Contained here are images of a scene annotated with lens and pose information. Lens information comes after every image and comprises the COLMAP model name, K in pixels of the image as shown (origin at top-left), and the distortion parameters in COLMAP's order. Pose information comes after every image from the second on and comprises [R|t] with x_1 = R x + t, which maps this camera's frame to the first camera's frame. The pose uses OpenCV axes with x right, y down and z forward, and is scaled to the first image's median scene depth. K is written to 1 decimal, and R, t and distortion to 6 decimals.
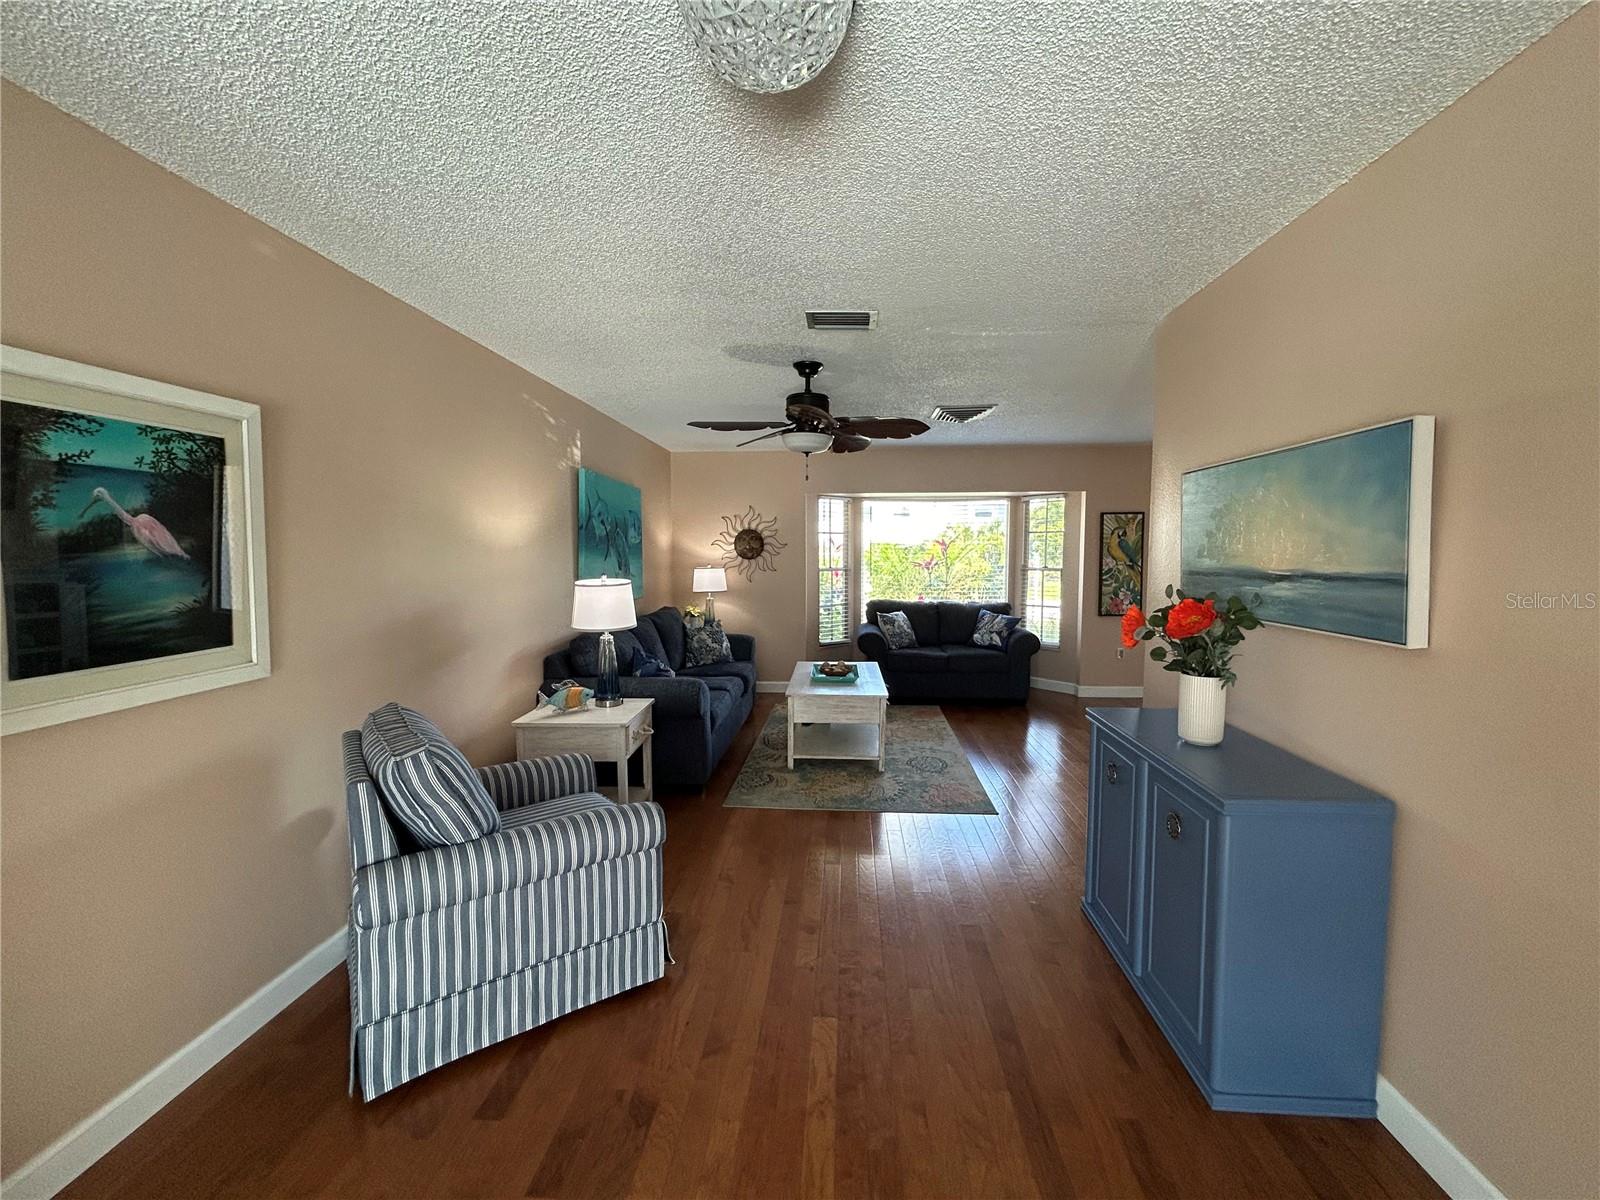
lens RADIAL K [[644.9, 0, 803.9], [0, 644.9, 594.9], [0, 0, 1]] dist [-0.003228, 0.000074]
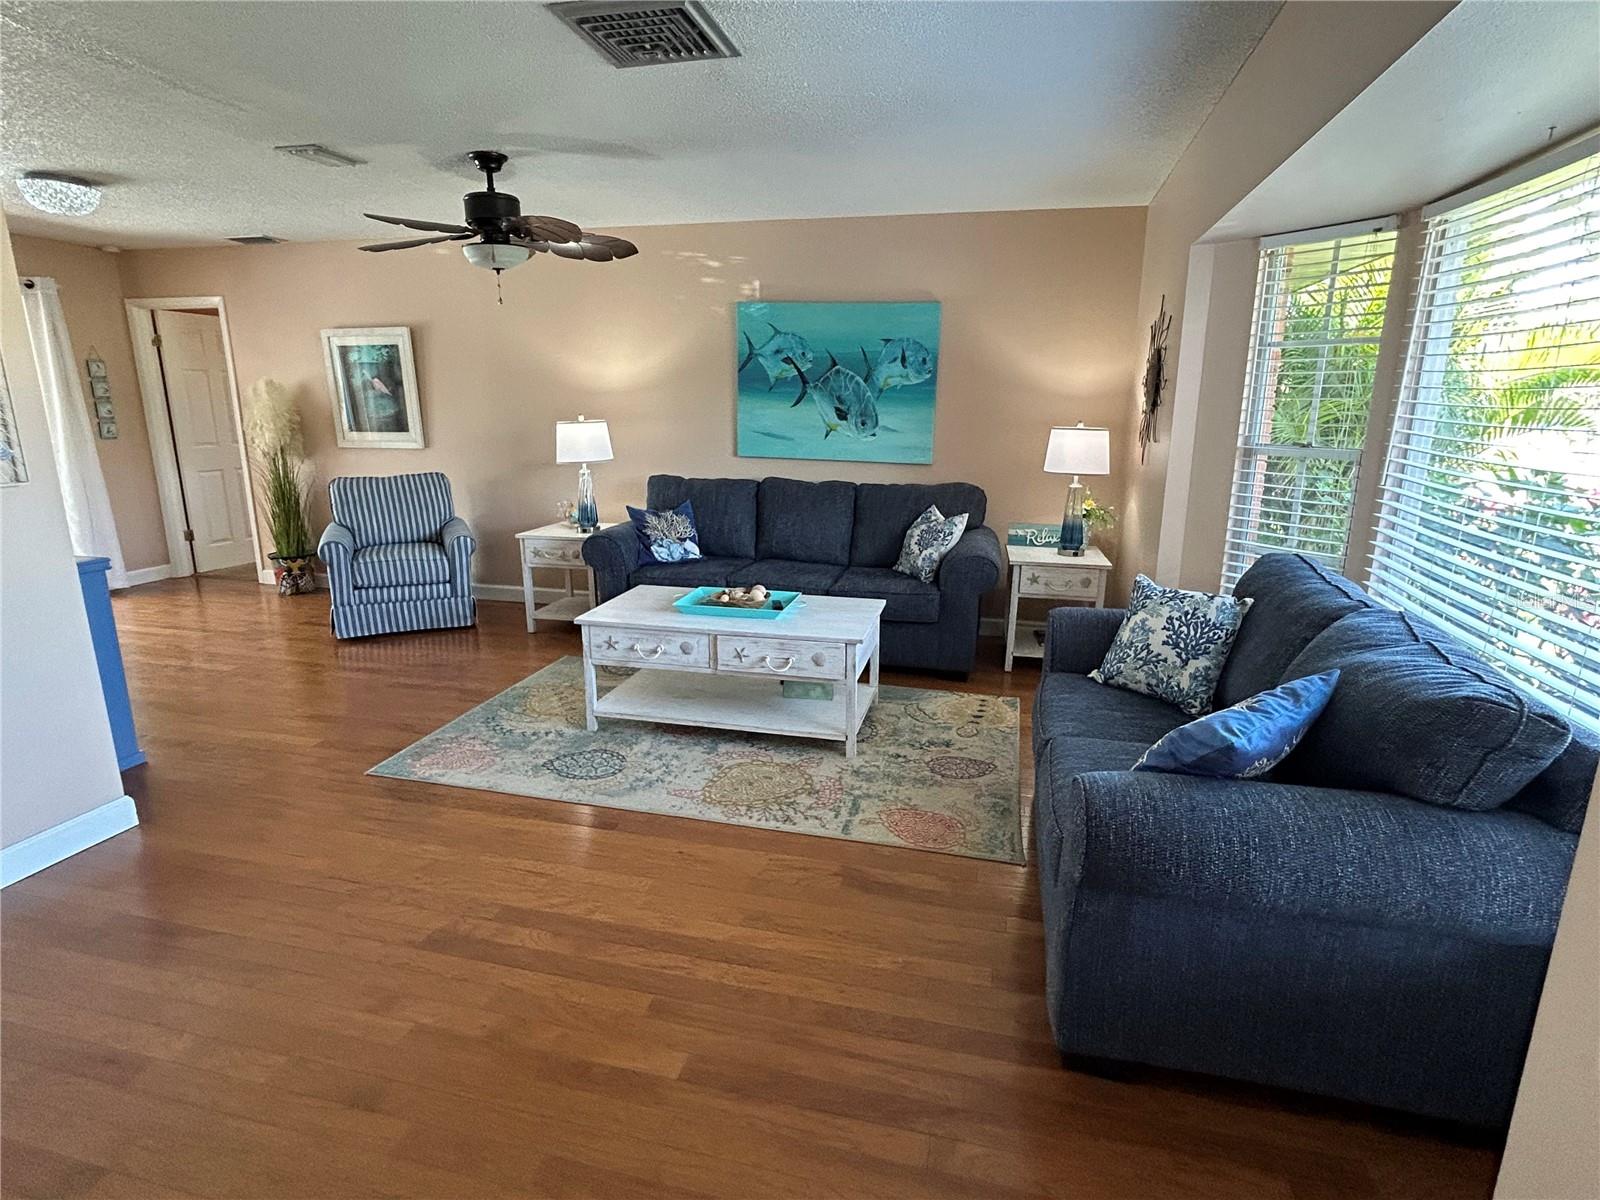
lens RADIAL K [[812.4, 0, 805.3], [0, 812.4, 592.3], [0, 0, 1]] dist [0.000339, 0.000003]
pose [[-0.170040, 0.223966, -0.959649, 1.192845], [-0.074000, 0.968179, 0.239069, -0.112267], [0.982655, 0.111665, -0.148056, 1.848896]]
